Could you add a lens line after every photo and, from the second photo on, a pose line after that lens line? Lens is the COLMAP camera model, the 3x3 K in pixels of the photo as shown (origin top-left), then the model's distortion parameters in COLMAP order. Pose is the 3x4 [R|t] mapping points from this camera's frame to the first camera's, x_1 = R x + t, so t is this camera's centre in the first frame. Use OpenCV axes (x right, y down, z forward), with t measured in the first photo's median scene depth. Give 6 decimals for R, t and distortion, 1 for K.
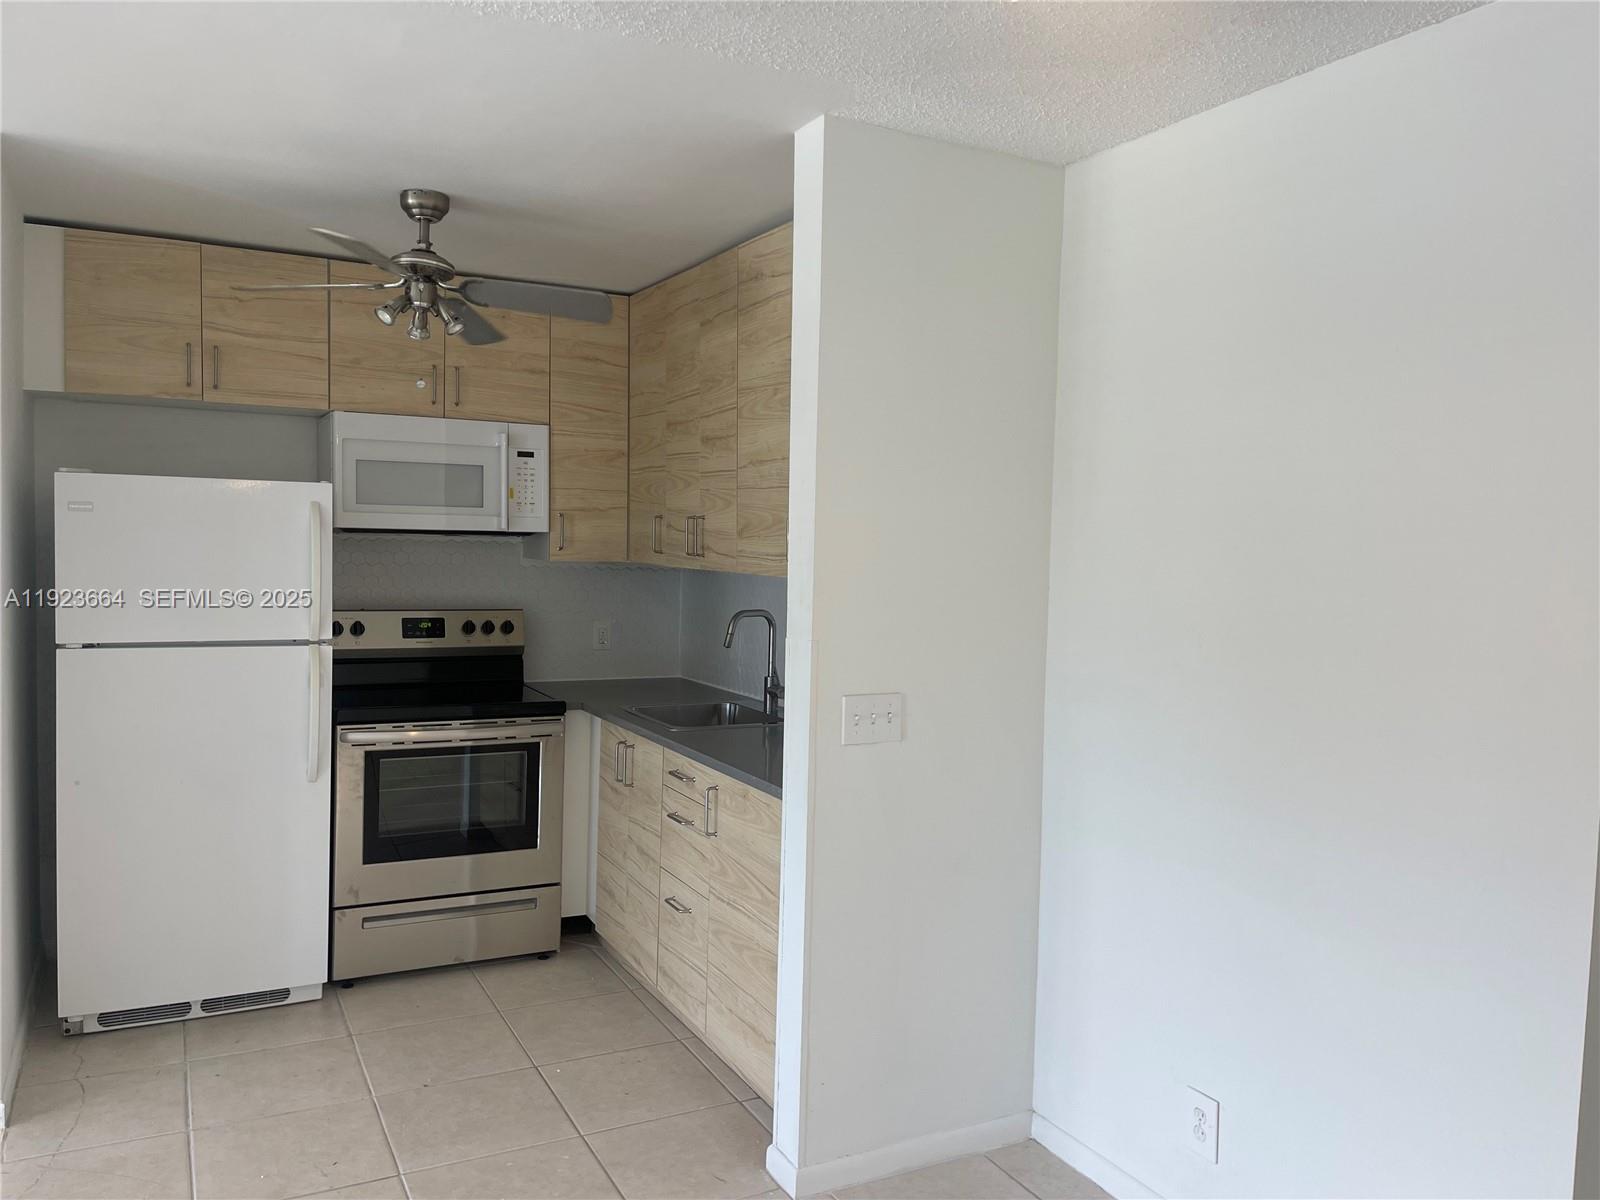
lens RADIAL K [[1205.7, 0, 791.9], [0, 1205.7, 601.9], [0, 0, 1]] dist [0.039470, -0.059036]
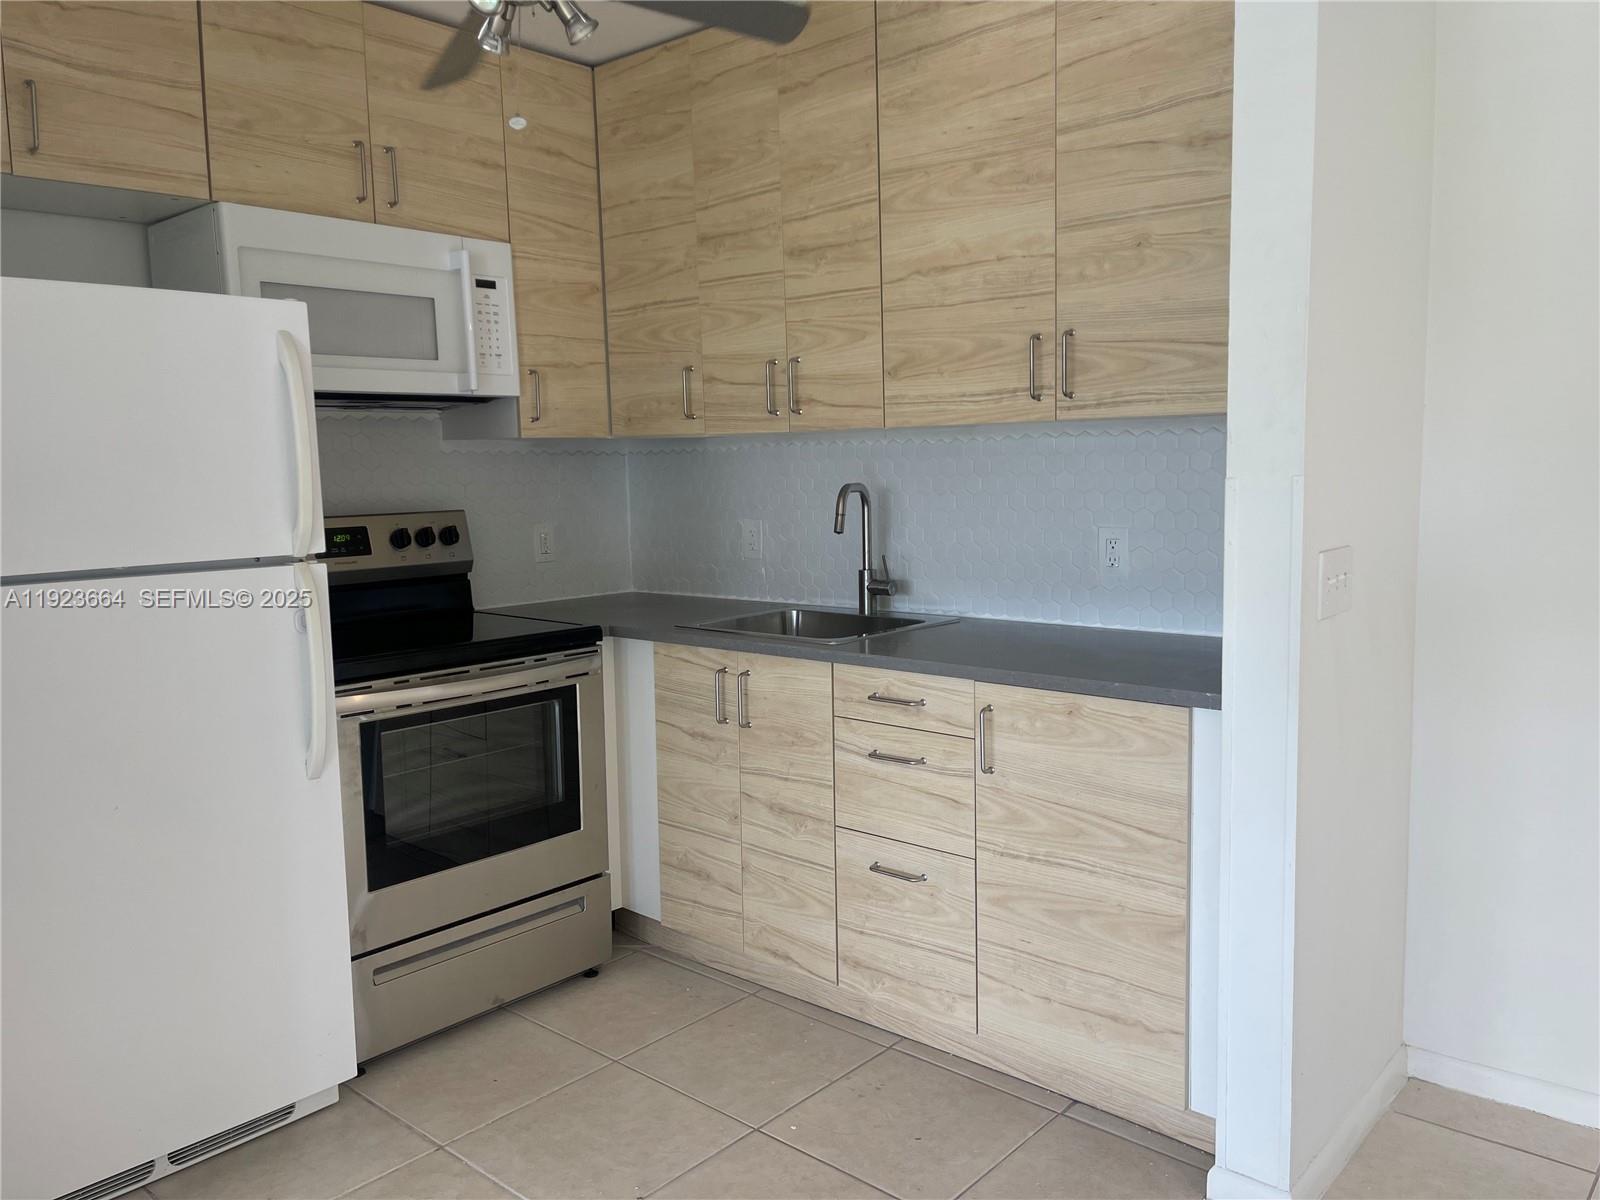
lens RADIAL K [[1205.7, 0, 814.4], [0, 1205.7, 604.6], [0, 0, 1]] dist [0.039470, -0.059036]
pose [[0.931811, -0.087697, 0.352189, -0.331295], [0.063887, 0.994850, 0.078694, 0.021922], [-0.357276, -0.050827, 0.932615, 0.286541]]
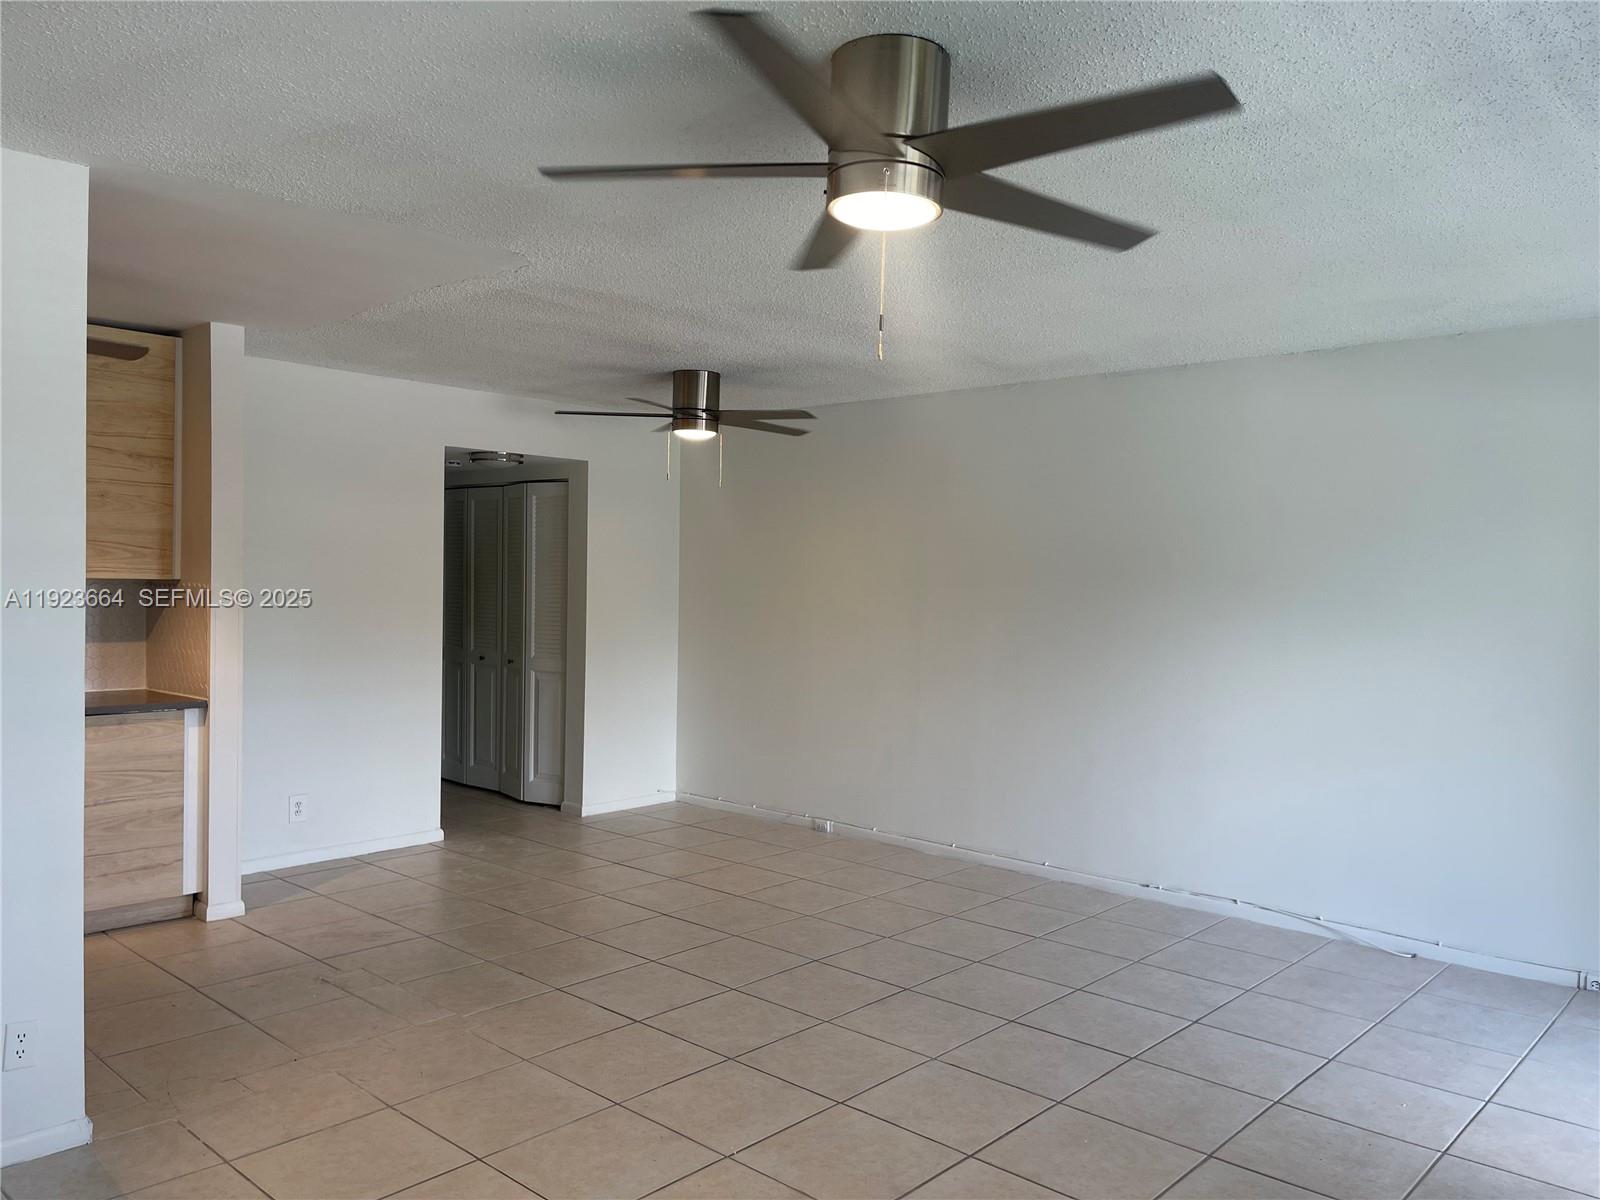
lens RADIAL K [[1205.7, 0, 798.5], [0, 1205.7, 597.0], [0, 0, 1]] dist [0.039470, -0.059036]
pose [[-0.342849, -0.045619, 0.938282, -1.311907], [0.021059, 0.998196, 0.056226, -0.046580], [-0.939154, 0.039036, -0.341270, 0.546778]]
